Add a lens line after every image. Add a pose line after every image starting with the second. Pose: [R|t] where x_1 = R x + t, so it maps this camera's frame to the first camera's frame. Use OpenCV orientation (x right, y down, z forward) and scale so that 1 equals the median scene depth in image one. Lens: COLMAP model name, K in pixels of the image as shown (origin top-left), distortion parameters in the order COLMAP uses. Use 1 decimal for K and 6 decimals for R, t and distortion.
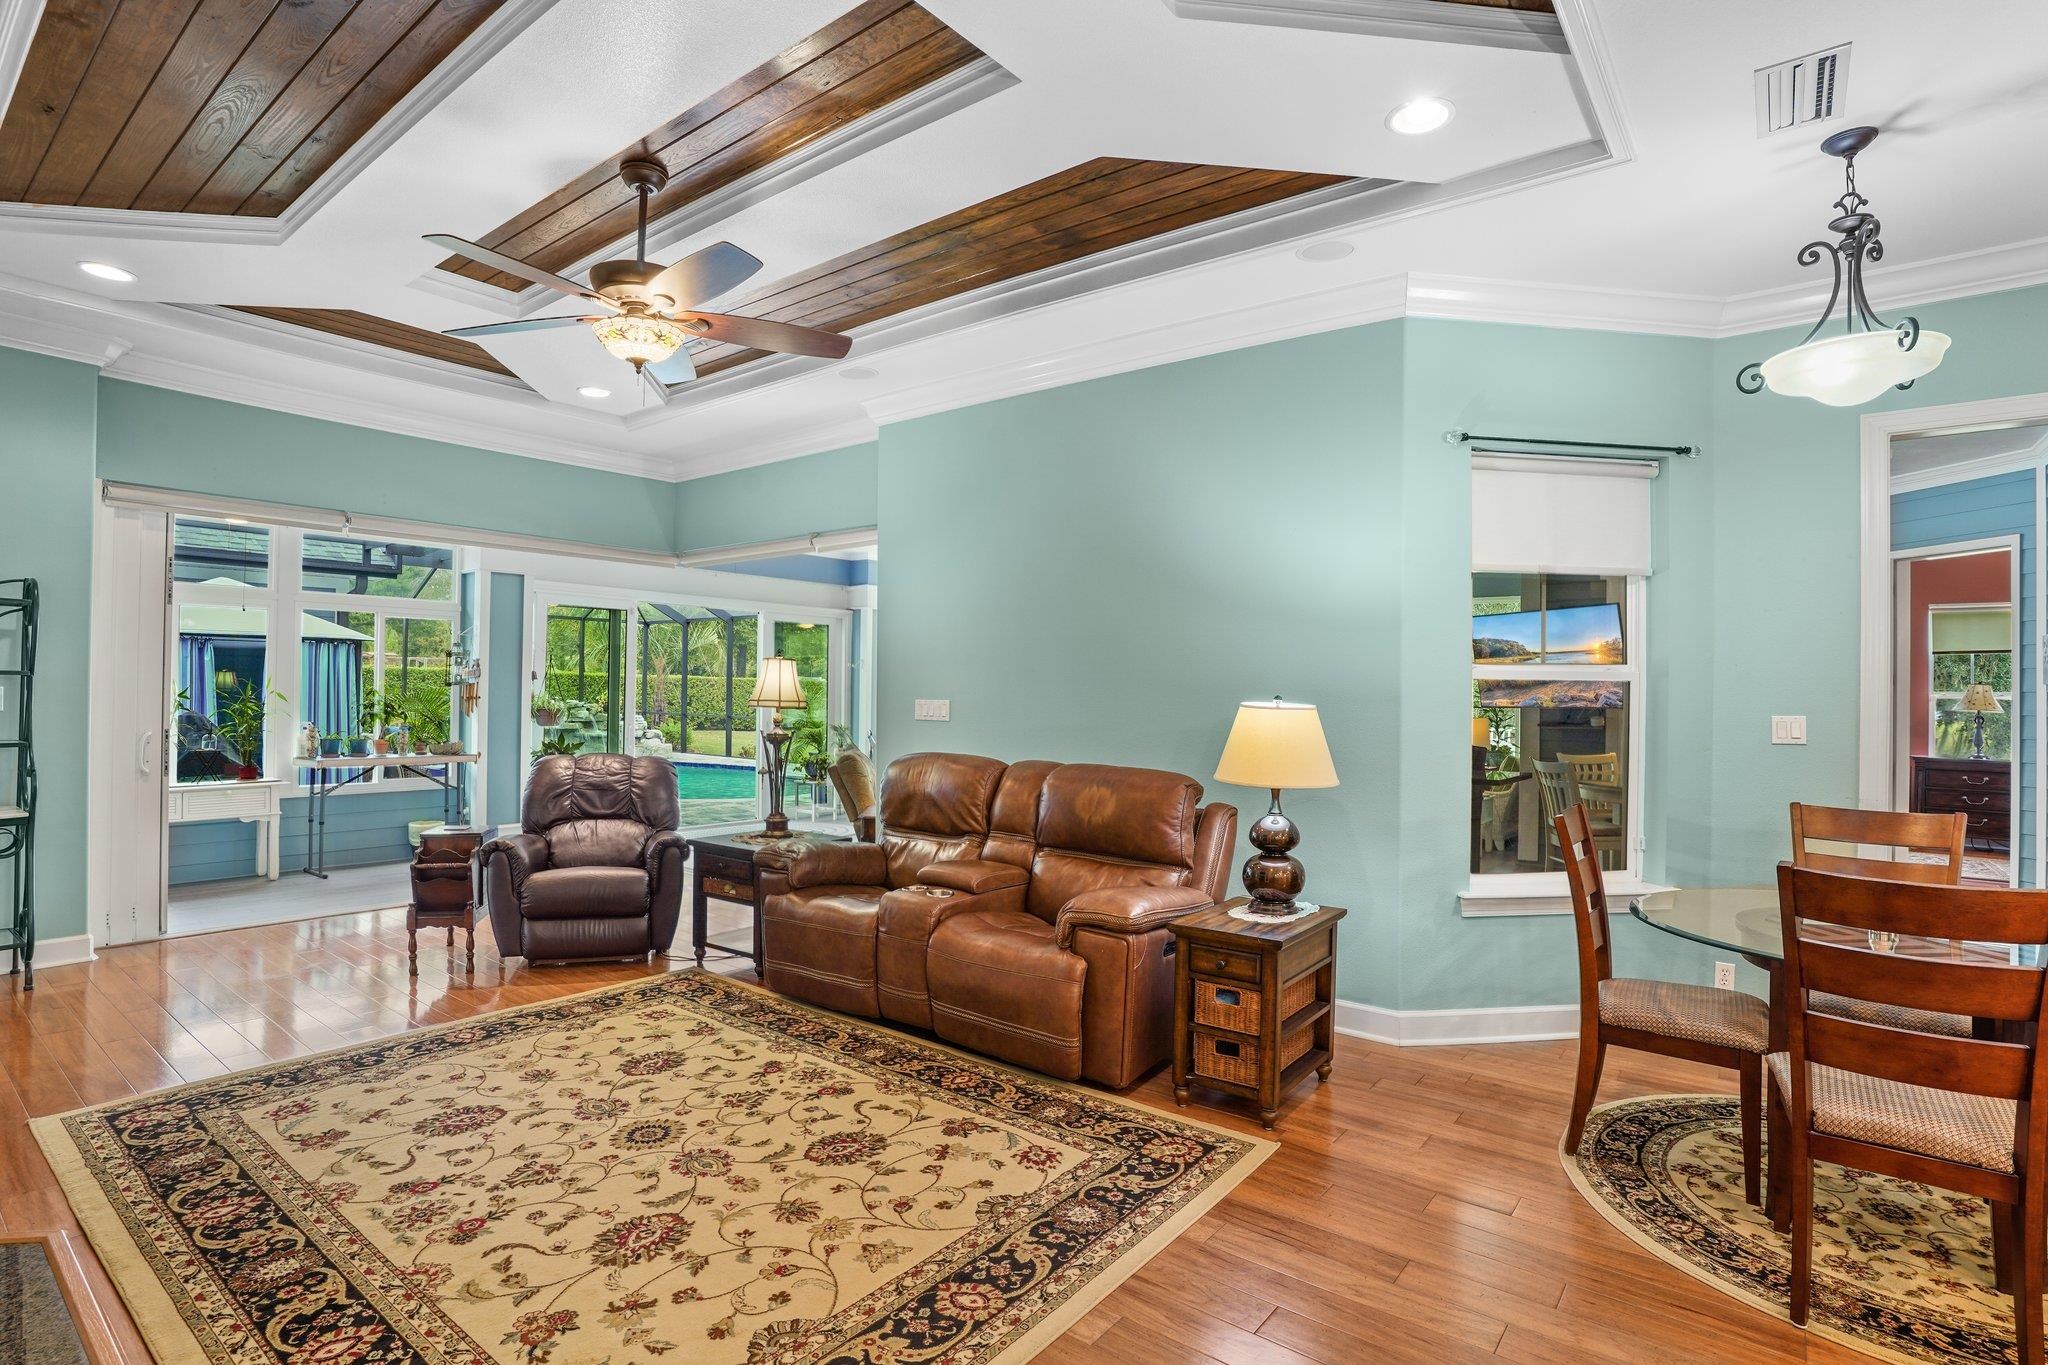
lens RADIAL K [[1020.9, 0, 1019.2], [0, 1020.9, 681.6], [0, 0, 1]] dist [-0.071757, 0.030598]
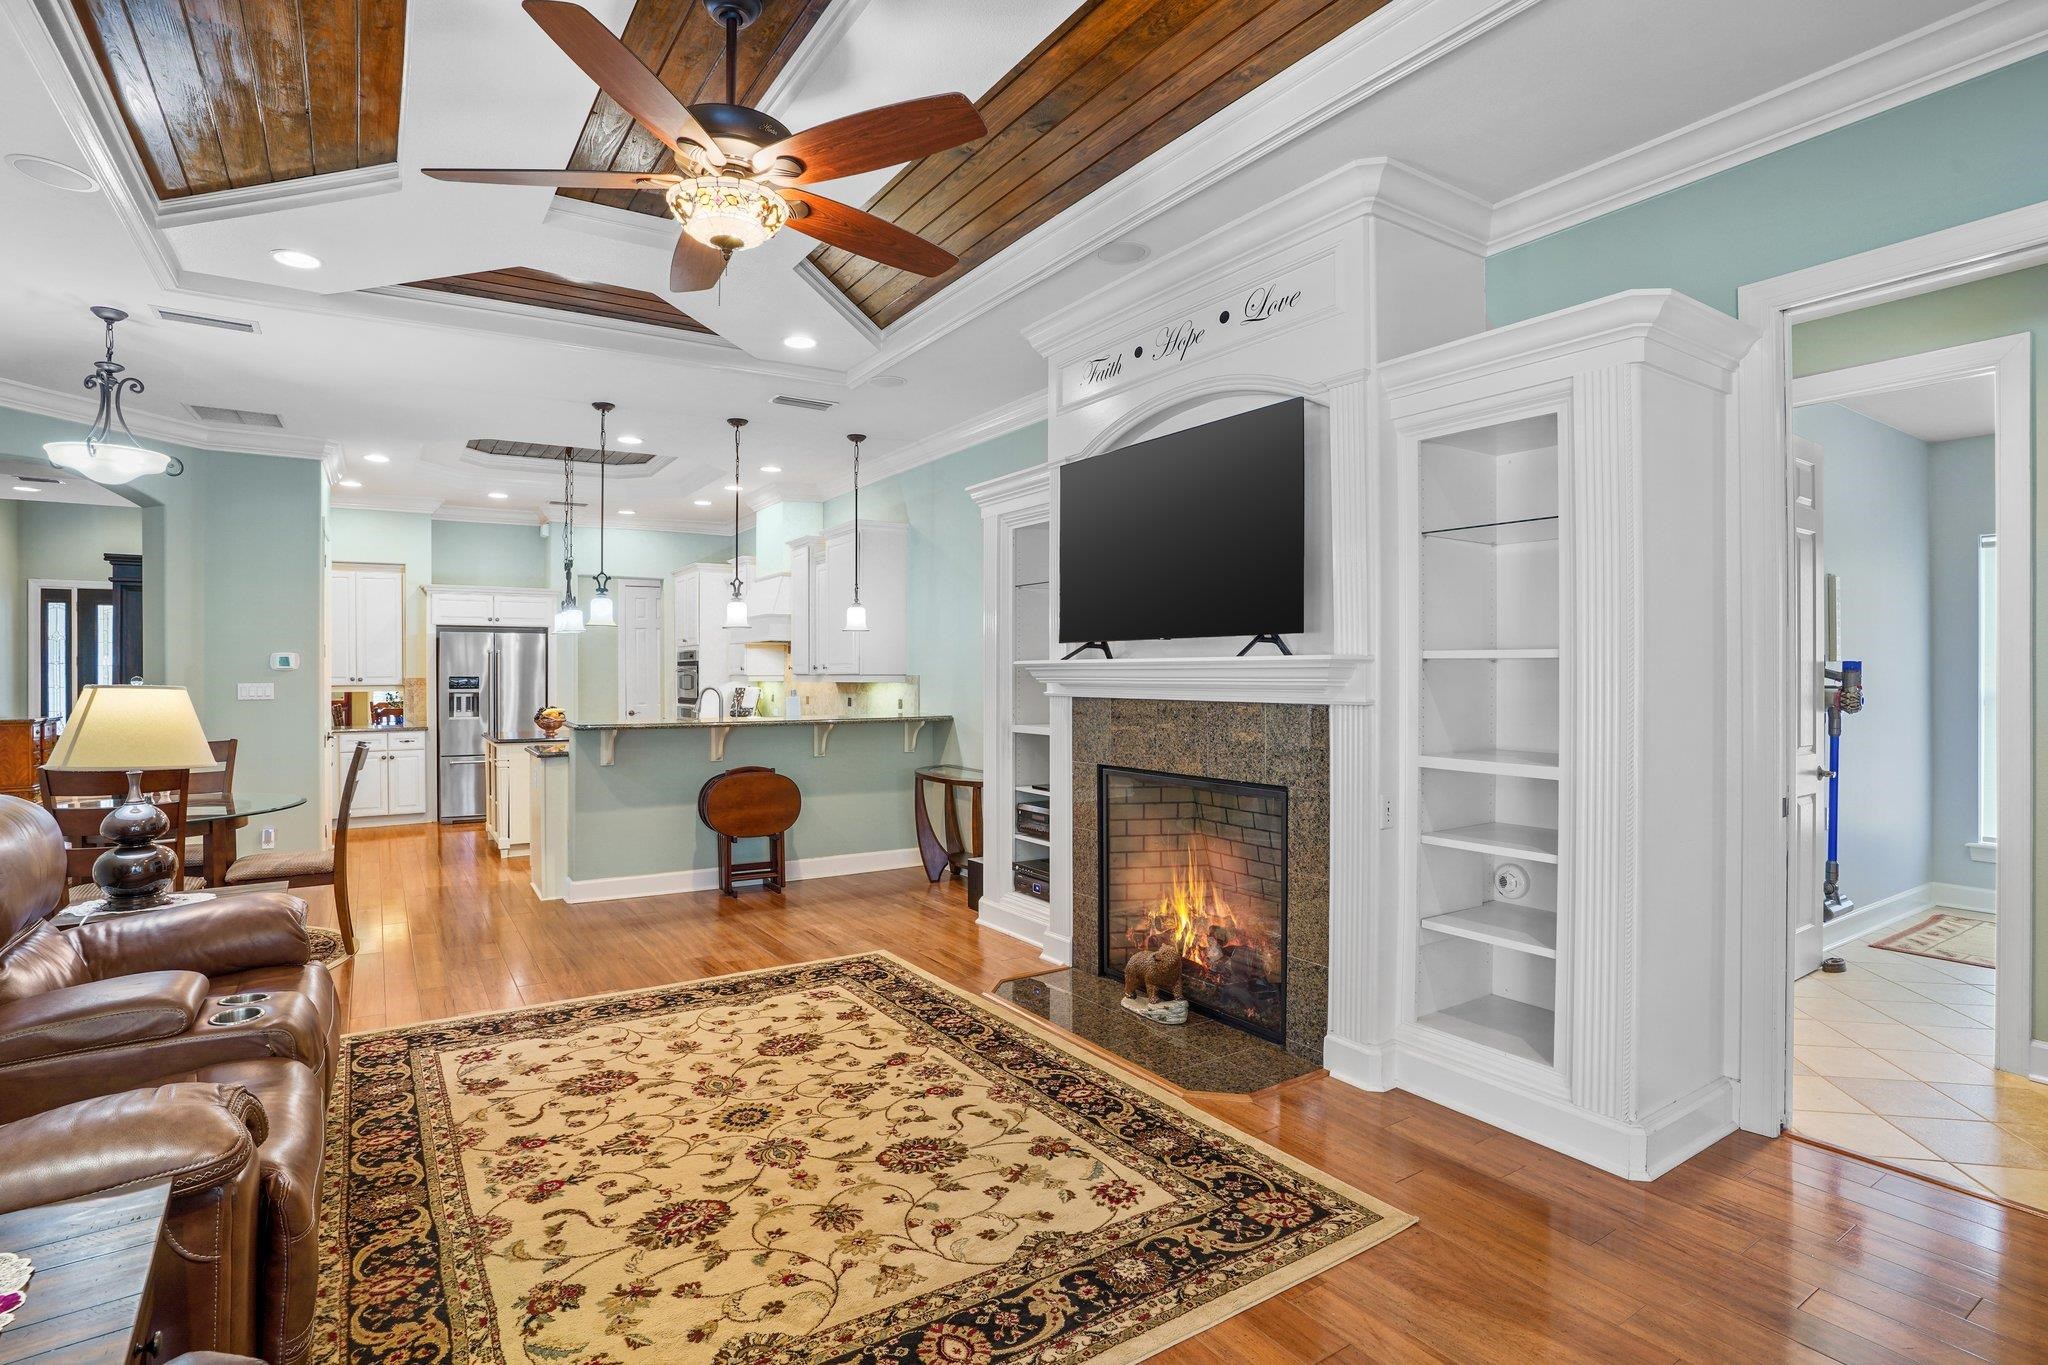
lens RADIAL K [[1020.9, 0, 1018.5], [0, 1020.9, 674.0], [0, 0, 1]] dist [-0.071757, 0.030598]
pose [[-0.949484, -0.012744, 0.313558, -0.840366], [-0.014735, 0.999884, -0.003979, 0.003248], [-0.313471, -0.008398, -0.949561, 1.672584]]
